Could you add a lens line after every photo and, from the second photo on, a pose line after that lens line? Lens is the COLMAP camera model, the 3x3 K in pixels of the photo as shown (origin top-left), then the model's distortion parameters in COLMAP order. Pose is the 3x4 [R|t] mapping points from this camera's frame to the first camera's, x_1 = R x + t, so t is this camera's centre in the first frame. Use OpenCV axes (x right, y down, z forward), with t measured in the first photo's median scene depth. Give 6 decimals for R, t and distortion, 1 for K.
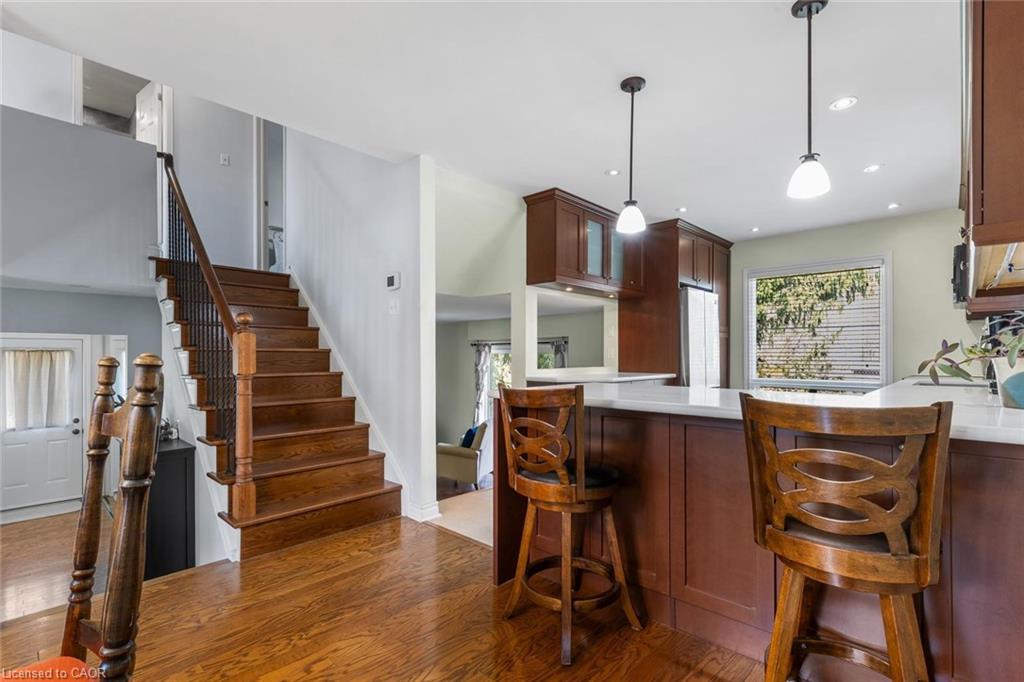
lens RADIAL K [[471.1, 0, 517.2], [0, 471.1, 355.1], [0, 0, 1]] dist [0.006455, 0.000396]
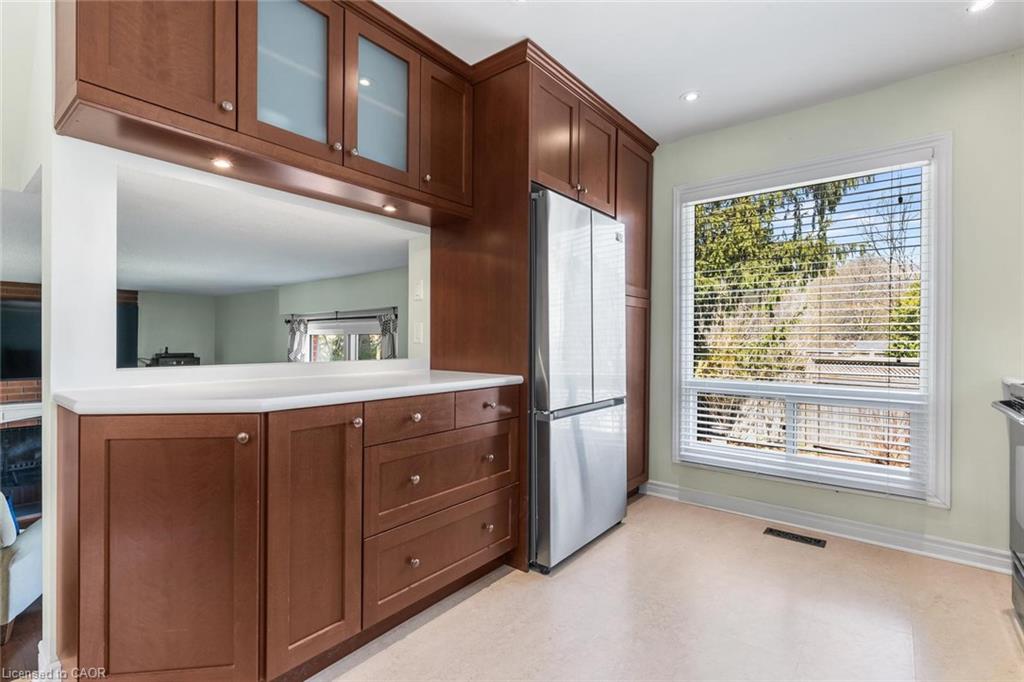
lens RADIAL K [[471.1, 0, 516.7], [0, 471.1, 344.0], [0, 0, 1]] dist [0.006455, 0.000396]
pose [[0.996704, 0.003999, 0.081025, 0.207241], [-0.004774, 0.999945, 0.009369, 0.002489], [-0.080983, -0.009725, 0.996668, 0.377405]]
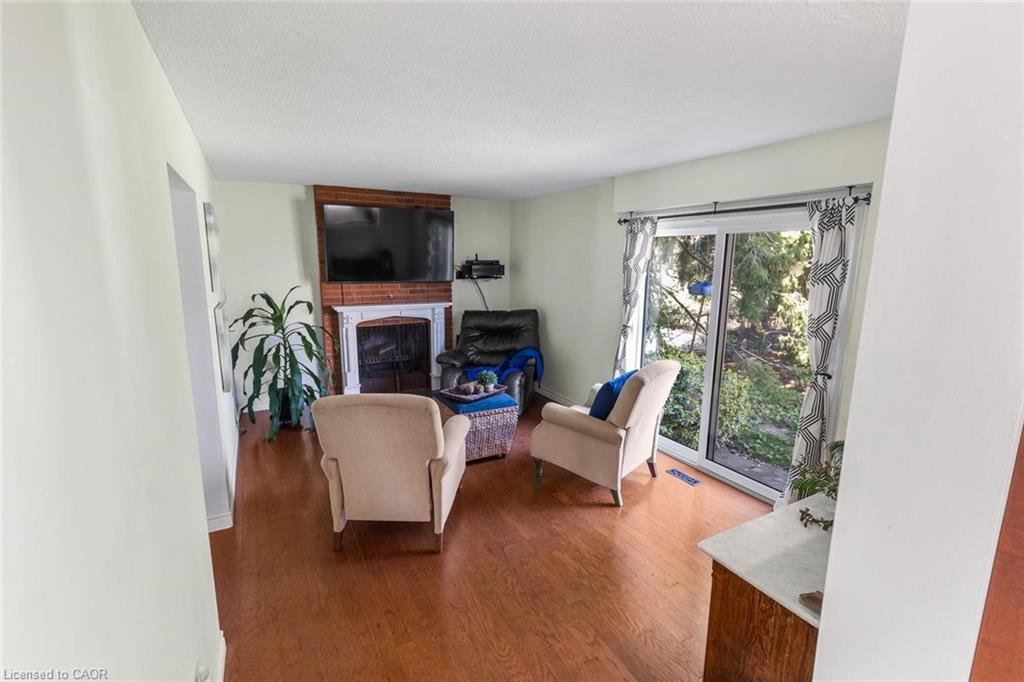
lens RADIAL K [[471.1, 0, 509.5], [0, 471.1, 337.2], [0, 0, 1]] dist [0.006455, 0.000396]
pose [[0.949073, 0.061971, -0.308901, -0.047740], [-0.008638, 0.985214, 0.171112, 0.022269], [0.314938, -0.159729, 0.935575, 0.505171]]
